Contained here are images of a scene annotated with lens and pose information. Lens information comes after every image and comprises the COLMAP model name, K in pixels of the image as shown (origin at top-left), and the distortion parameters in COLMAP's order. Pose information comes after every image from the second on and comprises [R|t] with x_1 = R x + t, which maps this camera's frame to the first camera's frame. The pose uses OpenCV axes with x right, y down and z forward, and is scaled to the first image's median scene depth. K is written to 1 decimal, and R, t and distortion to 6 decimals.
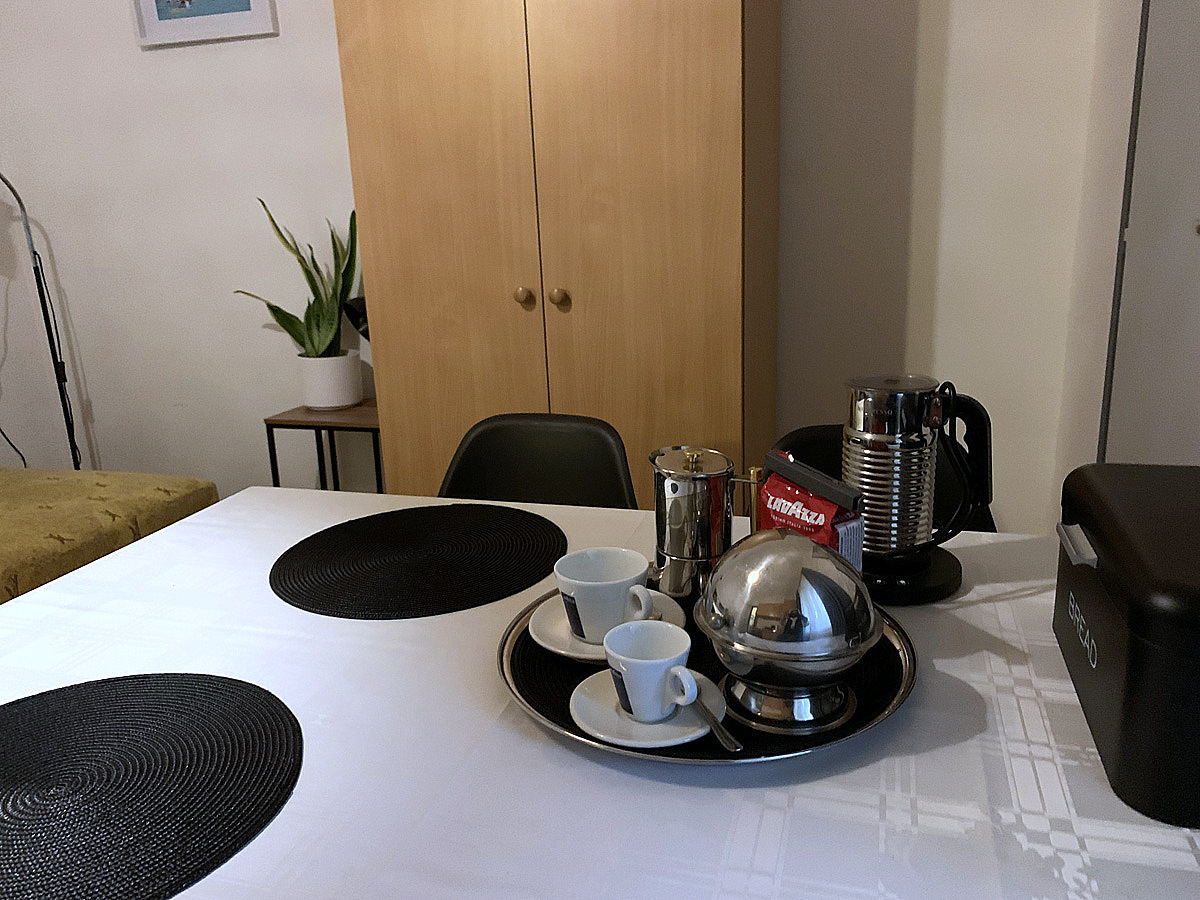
lens RADIAL K [[908.9, 0, 598.6], [0, 908.9, 444.3], [0, 0, 1]] dist [0.004674, 0.003266]
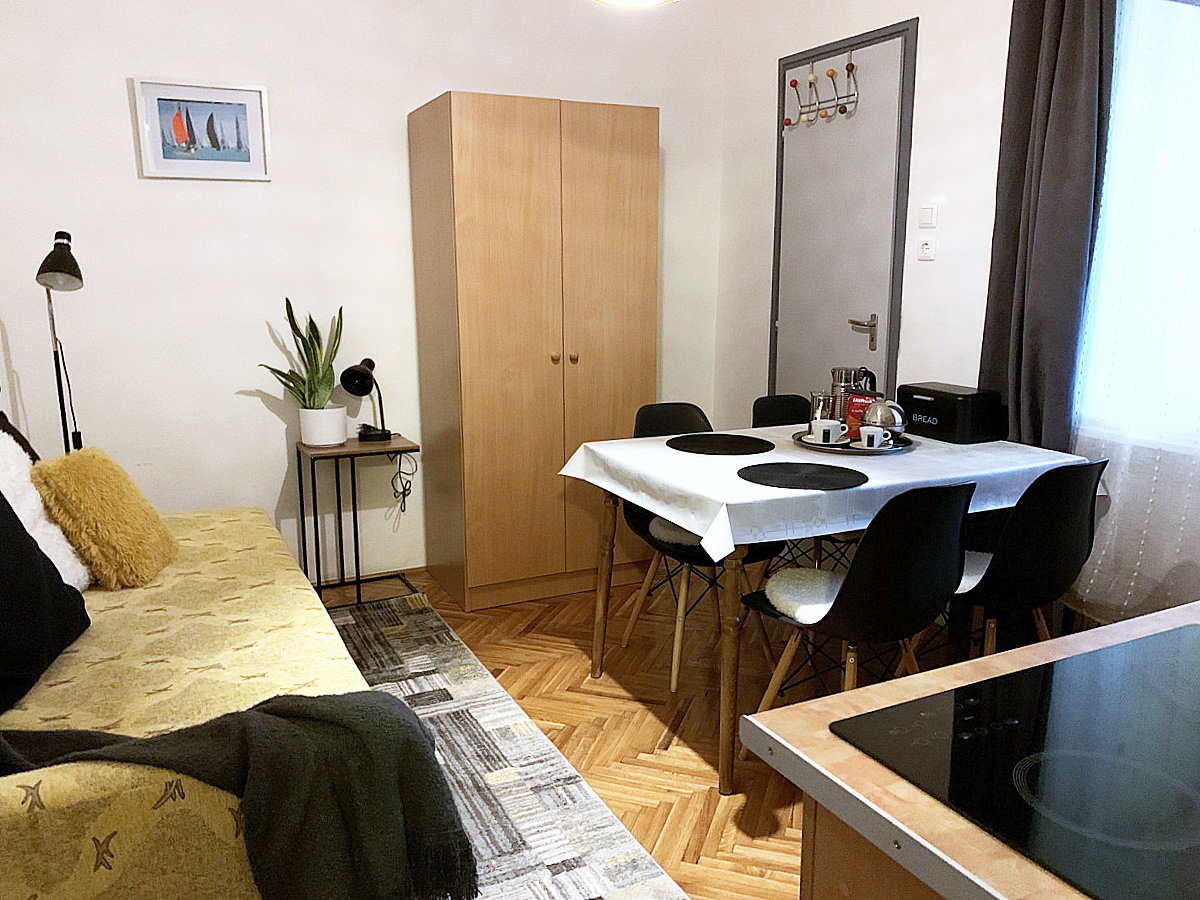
lens RADIAL K [[972.9, 0, 600.0], [0, 972.9, 450.0], [0, 0, 1]] dist [0.000200, -0.000522]
pose [[0.727649, -0.089794, 0.680047, -1.022394], [0.147329, 0.988716, -0.027091, 0.067627], [-0.669941, 0.119903, 0.732668, -0.368436]]
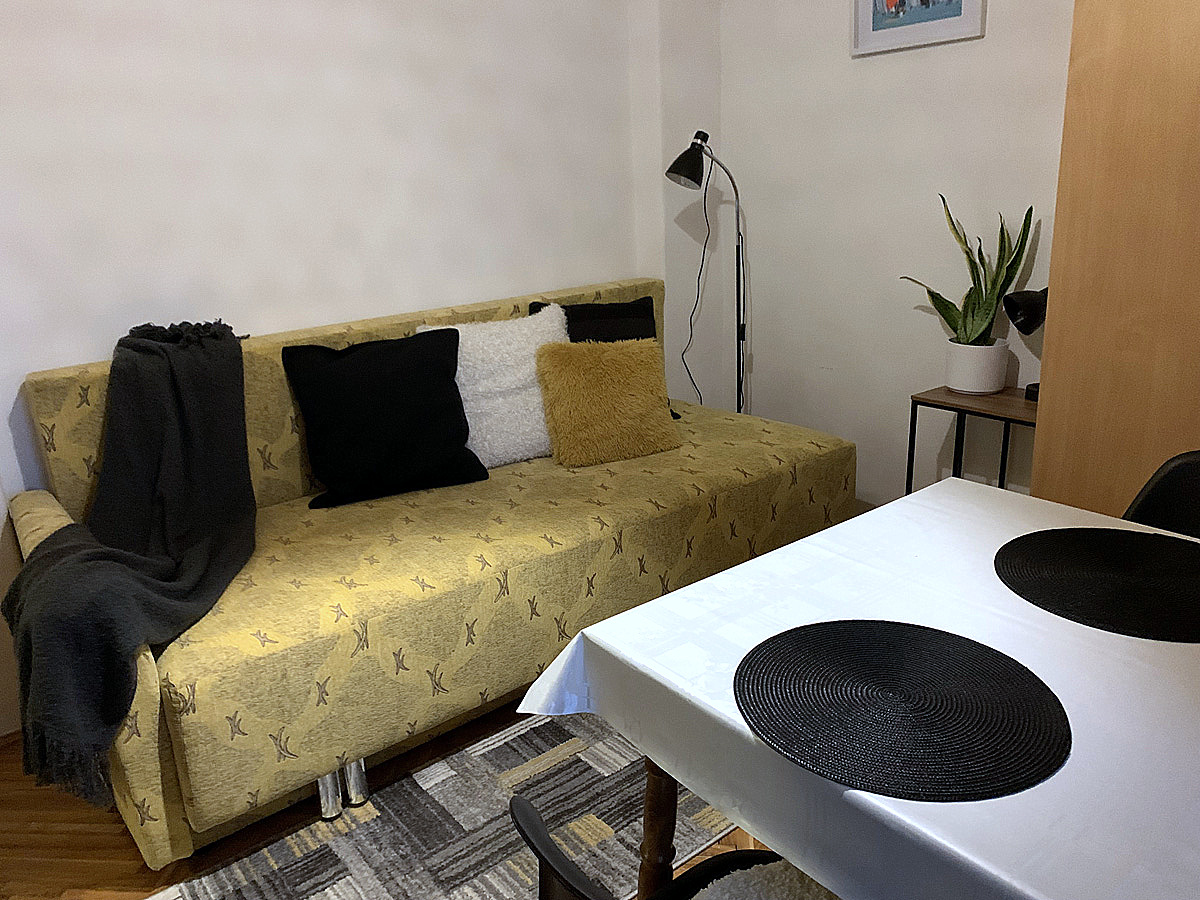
lens RADIAL K [[908.9, 0, 598.6], [0, 908.9, 444.3], [0, 0, 1]] dist [0.004674, 0.003266]
pose [[0.819707, 0.164621, -0.548617, -0.059191], [-0.131308, 0.986309, 0.099766, -0.029014], [0.557529, -0.009741, 0.830100, -0.132093]]
